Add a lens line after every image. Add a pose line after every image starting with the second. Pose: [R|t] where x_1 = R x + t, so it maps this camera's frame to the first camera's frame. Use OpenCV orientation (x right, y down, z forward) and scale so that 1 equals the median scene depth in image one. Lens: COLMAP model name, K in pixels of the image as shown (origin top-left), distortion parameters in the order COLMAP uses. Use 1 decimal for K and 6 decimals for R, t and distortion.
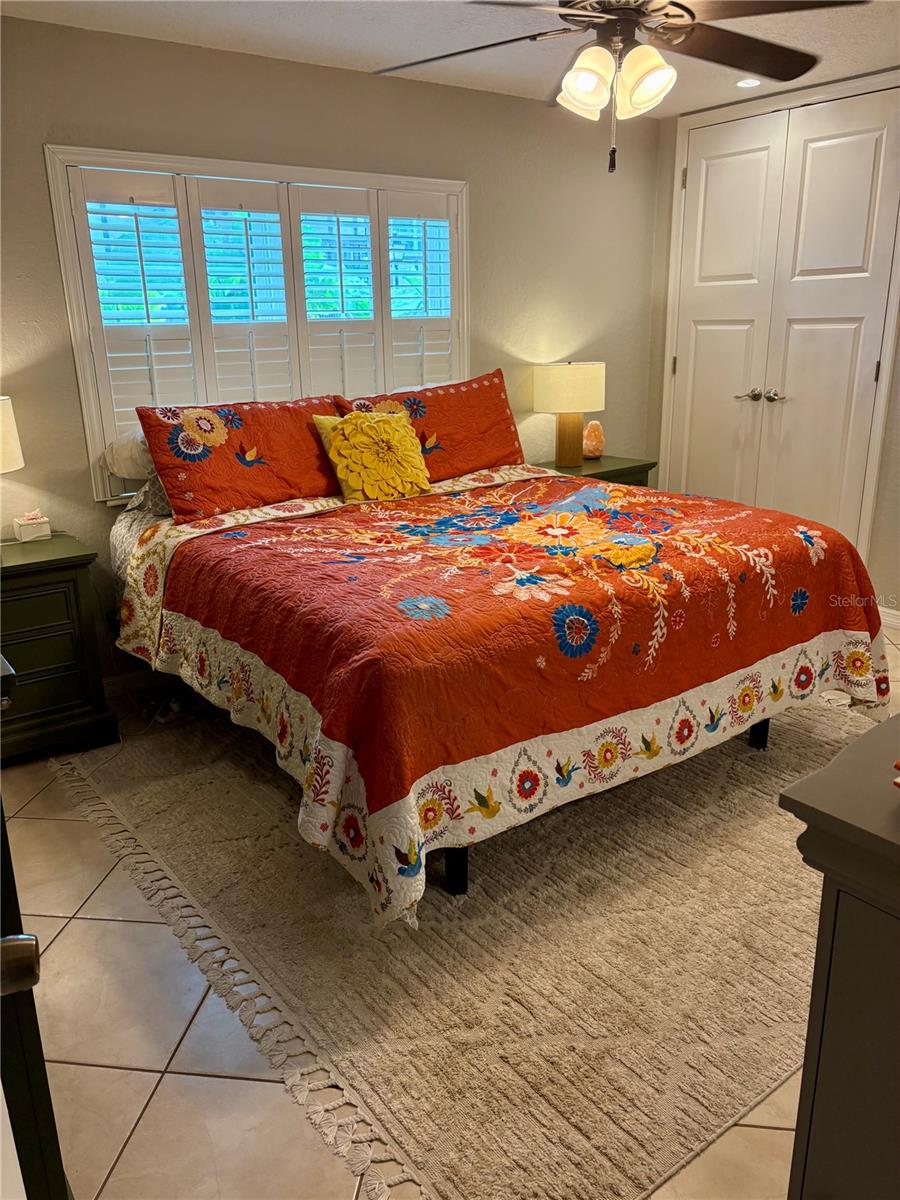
lens RADIAL K [[911.5, 0, 452.8], [0, 911.5, 600.5], [0, 0, 1]] dist [0.037656, 0.002858]
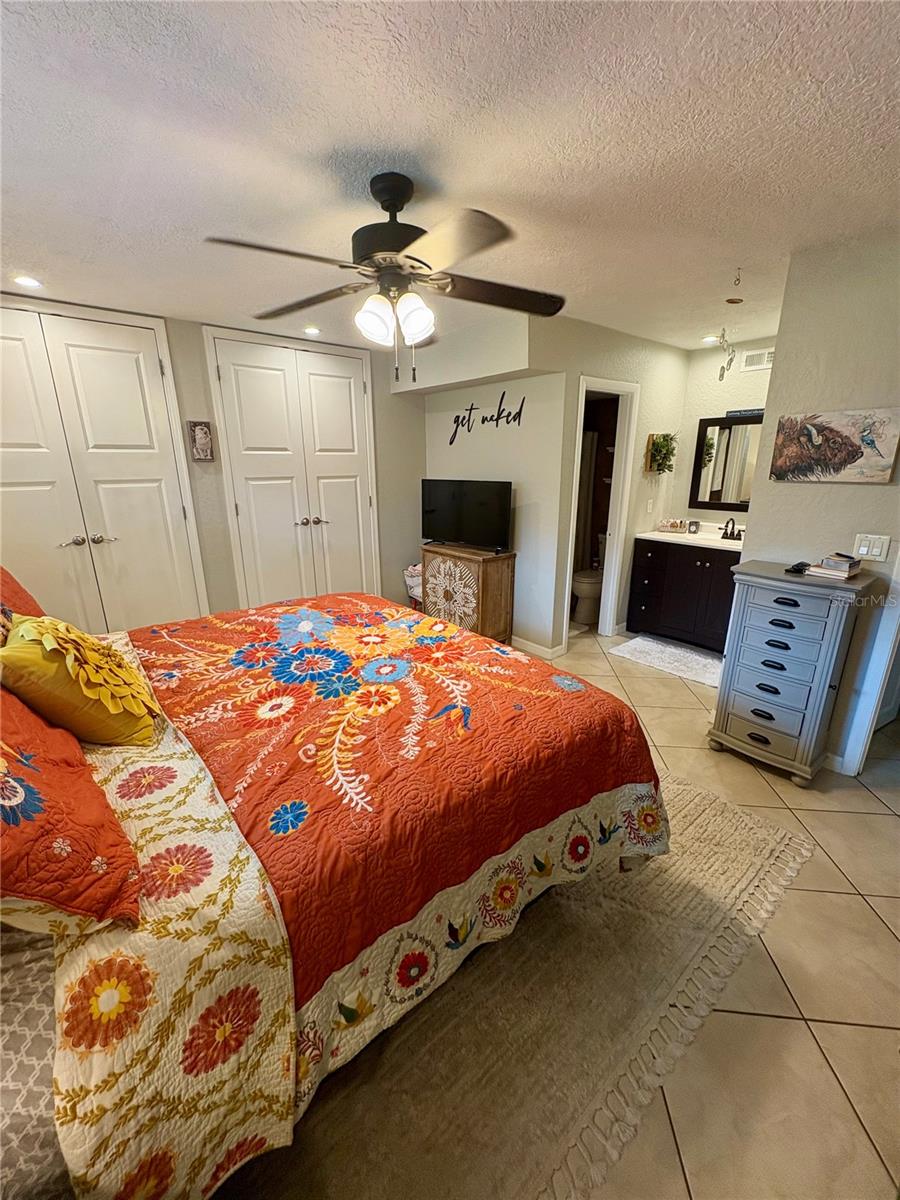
lens RADIAL K [[485.6, 0, 445.3], [0, 485.6, 602.8], [0, 0, 1]] dist [-0.001649, -0.000066]
pose [[-0.010375, -0.269456, 0.962957, -0.549511], [0.313243, 0.913662, 0.259037, -0.274983], [-0.949616, 0.304327, 0.074926, 0.854276]]
